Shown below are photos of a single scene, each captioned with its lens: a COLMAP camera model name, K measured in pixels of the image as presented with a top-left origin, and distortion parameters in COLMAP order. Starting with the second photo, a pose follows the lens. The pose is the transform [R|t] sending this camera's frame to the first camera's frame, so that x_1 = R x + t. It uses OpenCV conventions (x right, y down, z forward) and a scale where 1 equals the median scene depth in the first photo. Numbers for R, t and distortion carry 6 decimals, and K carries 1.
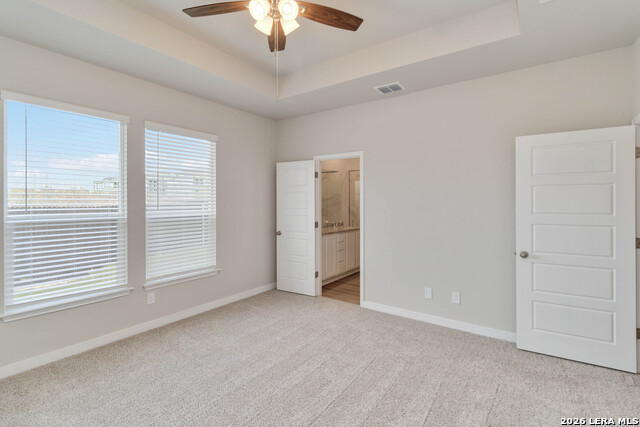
lens RADIAL K [[301.3, 0, 320.0], [0, 301.3, 200.7], [0, 0, 1]] dist [0.002126, 0.000373]
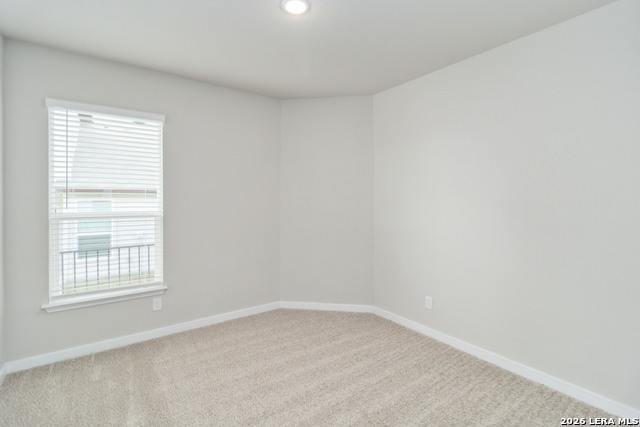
lens RADIAL K [[298.8, 0, 319.1], [0, 298.8, 199.6], [0, 0, 1]] dist [-0.000684, 0.000357]
pose [[0.948205, -0.005132, -0.317618, 0.299621], [0.006584, 0.999972, 0.003499, 0.003383], [0.317591, -0.005409, 0.948212, 0.425170]]
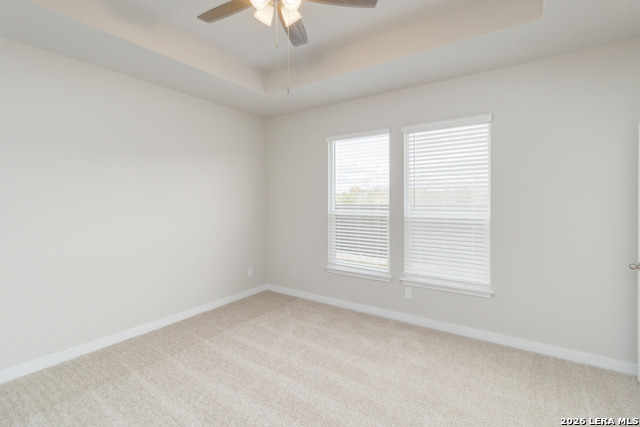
lens RADIAL K [[298.8, 0, 319.1], [0, 298.8, 199.6], [0, 0, 1]] dist [-0.000684, 0.000357]
pose [[0.004566, -0.014120, -0.999890, 0.430029], [0.004490, 0.999891, -0.014100, 0.007936], [0.999979, -0.004425, 0.004629, 0.603047]]
